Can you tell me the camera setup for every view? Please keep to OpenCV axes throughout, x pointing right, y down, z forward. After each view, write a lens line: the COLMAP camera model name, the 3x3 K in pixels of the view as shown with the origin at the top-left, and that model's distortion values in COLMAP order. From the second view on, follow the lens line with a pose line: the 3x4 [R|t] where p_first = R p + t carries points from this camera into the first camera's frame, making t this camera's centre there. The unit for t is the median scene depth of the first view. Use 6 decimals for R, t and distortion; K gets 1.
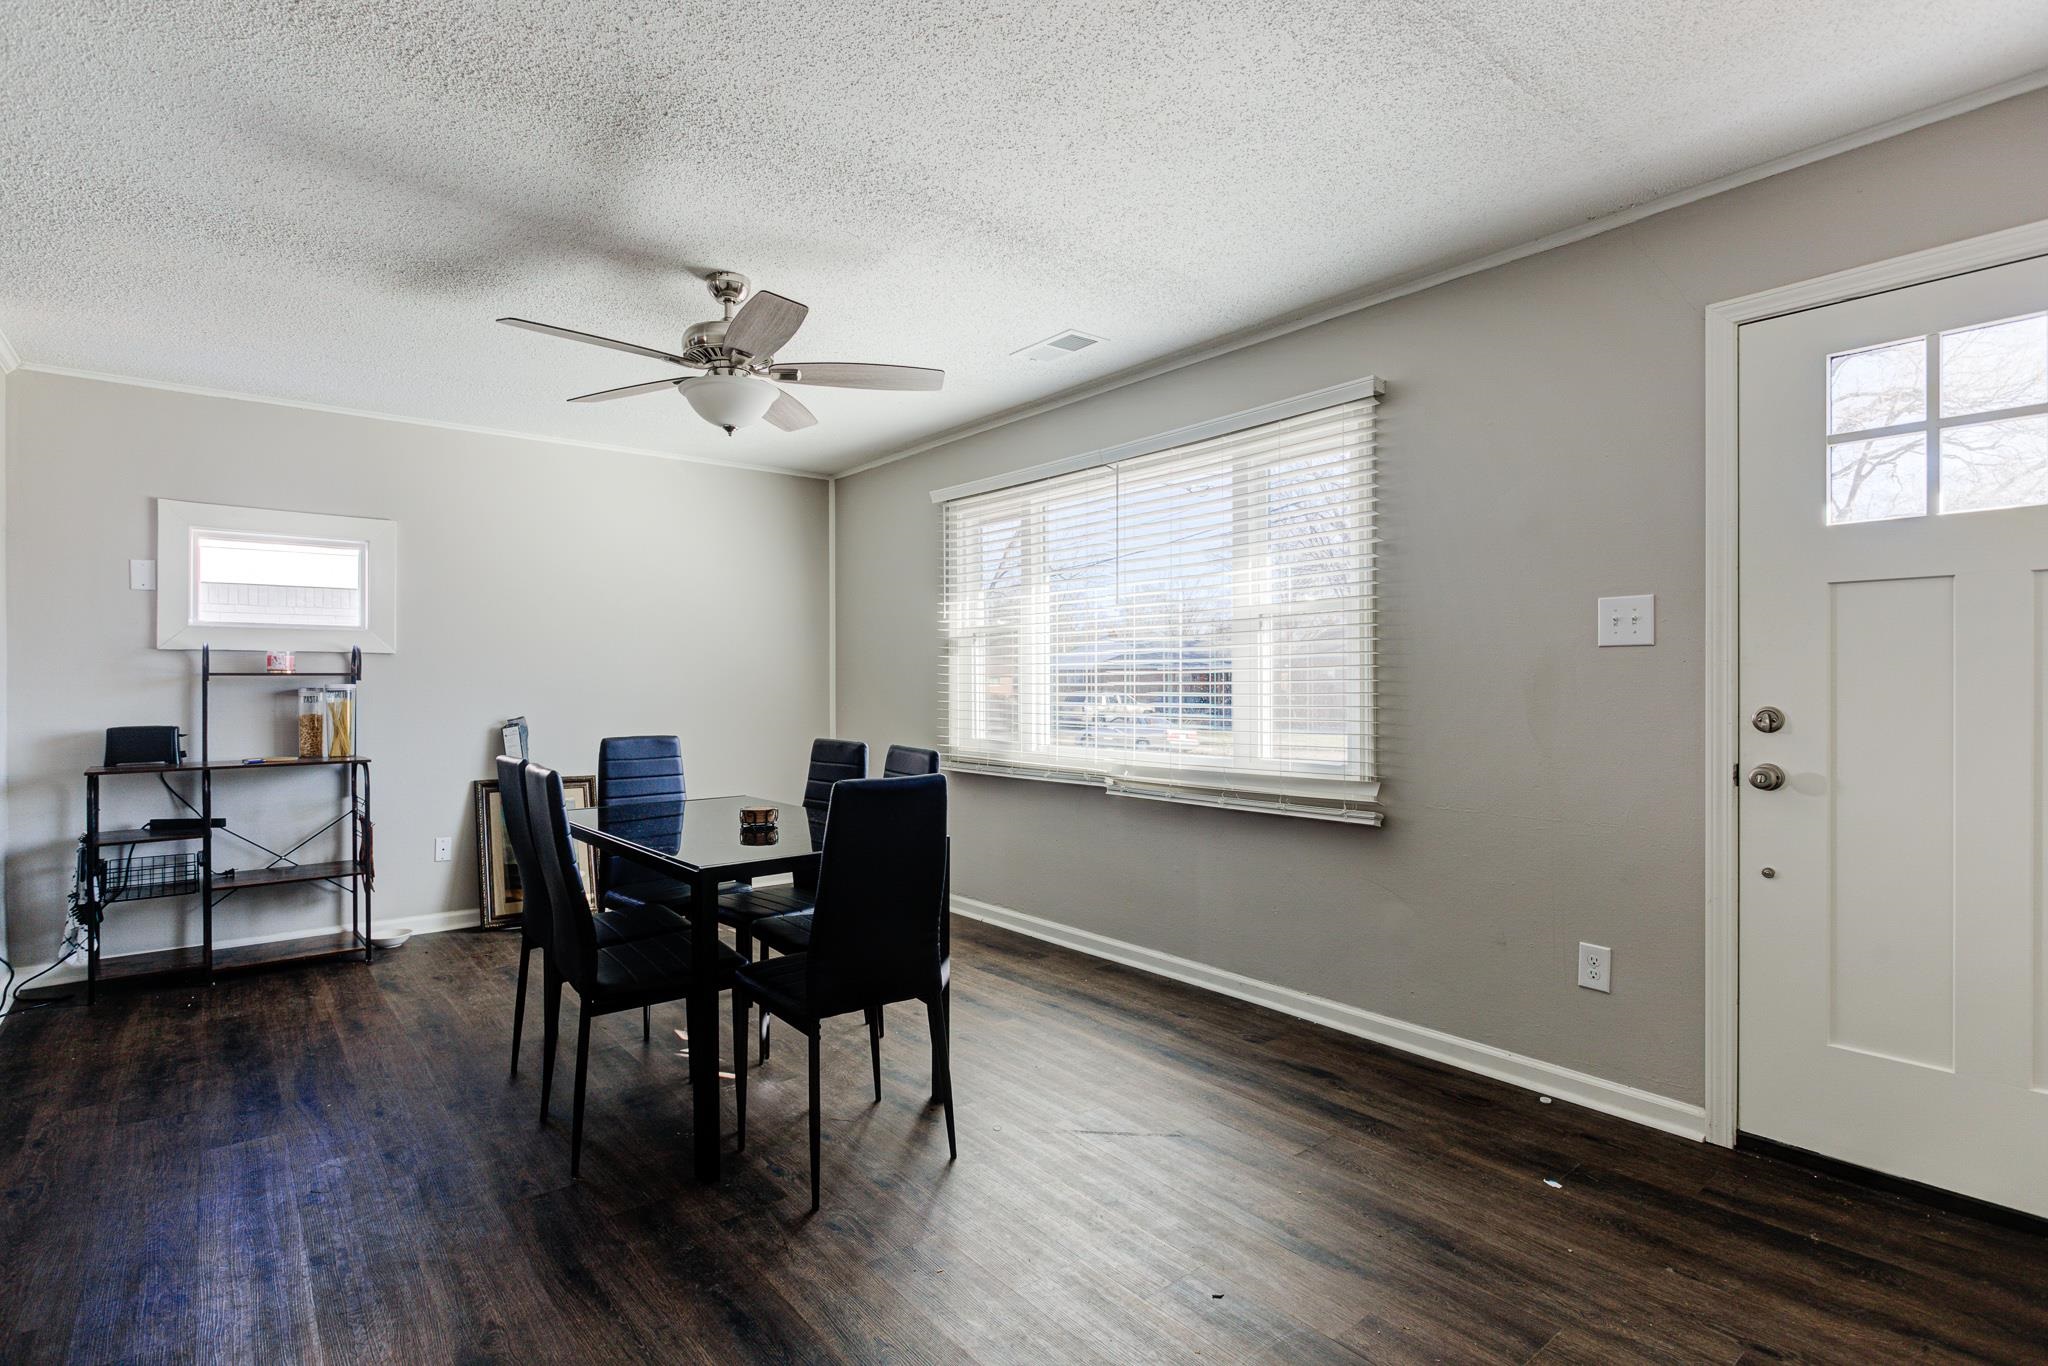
lens RADIAL K [[999.3, 0, 1016.6], [0, 999.3, 679.4], [0, 0, 1]] dist [-0.009101, 0.002624]
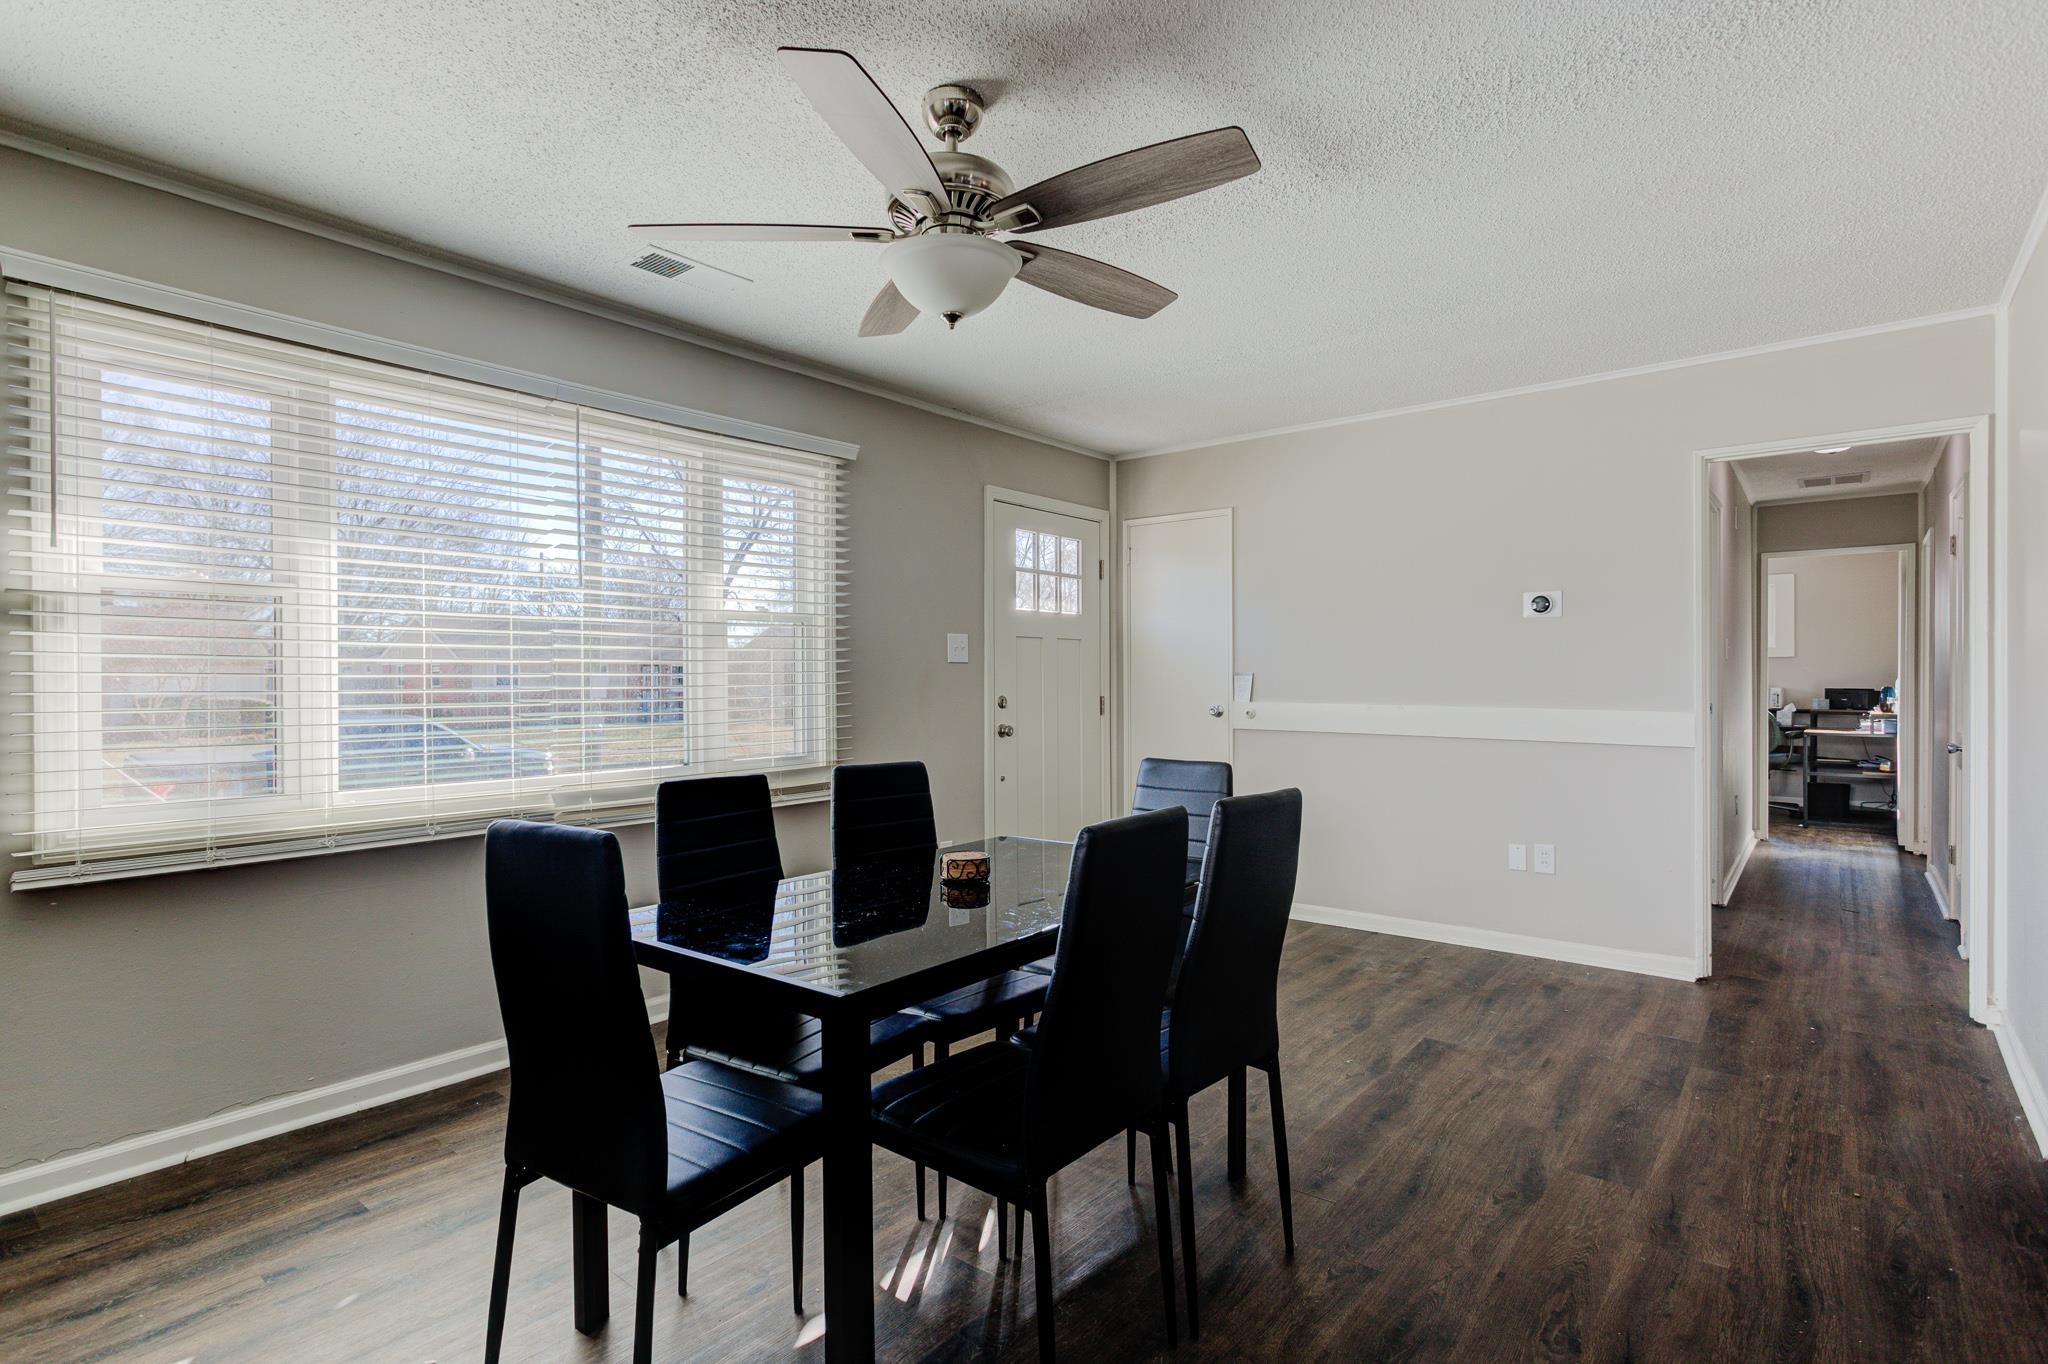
lens RADIAL K [[999.3, 0, 1008.7], [0, 999.3, 679.5], [0, 0, 1]] dist [-0.009101, 0.002624]
pose [[-0.189213, 0.003154, 0.981931, -1.104983], [0.002825, 0.999992, -0.002668, -0.000089], [-0.981932, 0.002269, -0.189220, 1.238902]]
